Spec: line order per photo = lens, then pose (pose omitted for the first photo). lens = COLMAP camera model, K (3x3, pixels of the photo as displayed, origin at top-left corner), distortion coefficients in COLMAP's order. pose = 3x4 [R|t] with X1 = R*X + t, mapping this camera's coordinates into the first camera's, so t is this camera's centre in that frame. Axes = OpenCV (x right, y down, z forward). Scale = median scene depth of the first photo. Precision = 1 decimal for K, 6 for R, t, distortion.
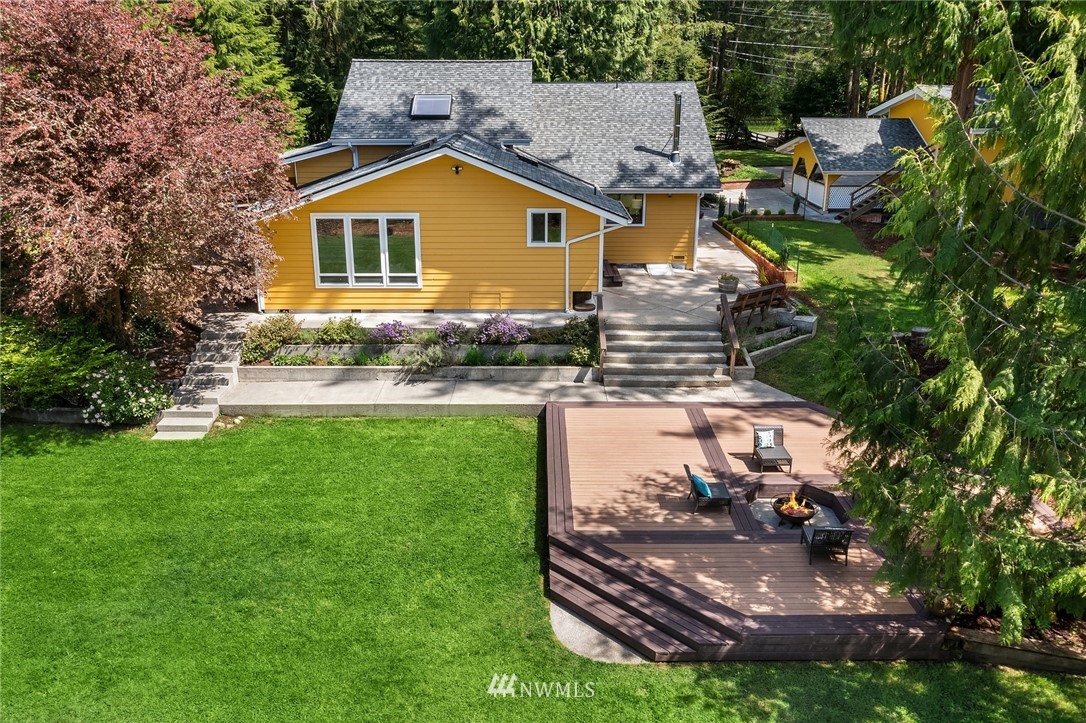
lens RADIAL K [[856.9, 0, 539.5], [0, 856.9, 358.6], [0, 0, 1]] dist [-0.000329, -0.000158]
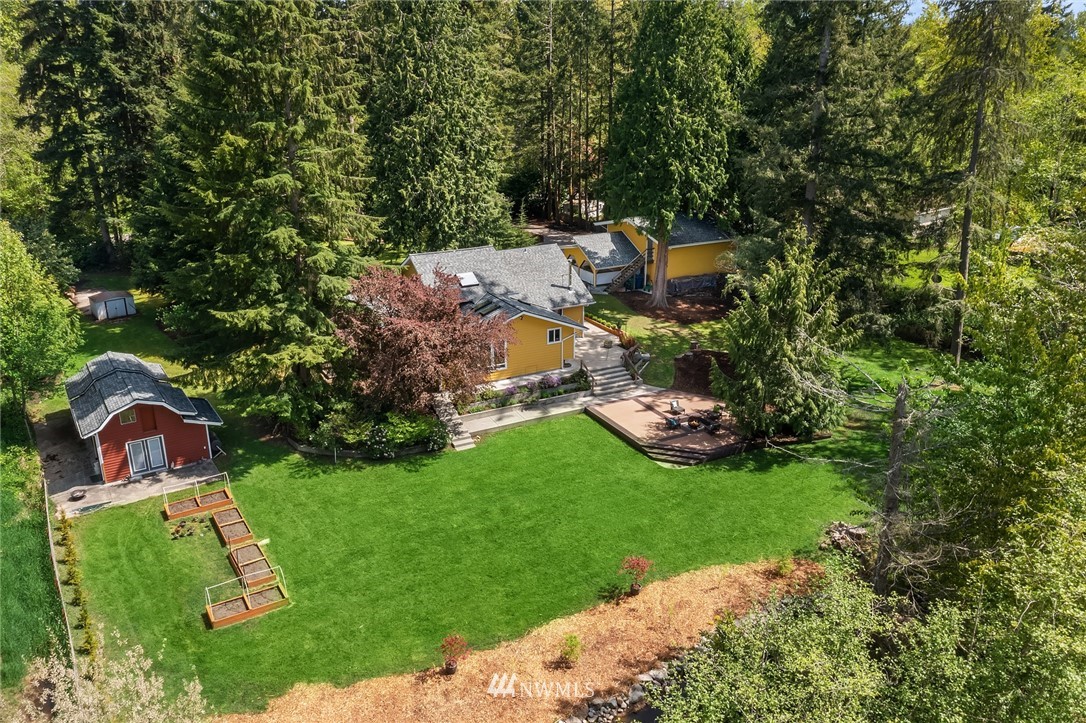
lens RADIAL K [[856.9, 0, 546.0], [0, 856.9, 362.6], [0, 0, 1]] dist [-0.000329, -0.000158]
pose [[0.884049, -0.160005, 0.439154, -1.215454], [0.153569, 0.986851, 0.050413, -0.231317], [-0.441446, 0.022872, 0.896996, -1.272265]]
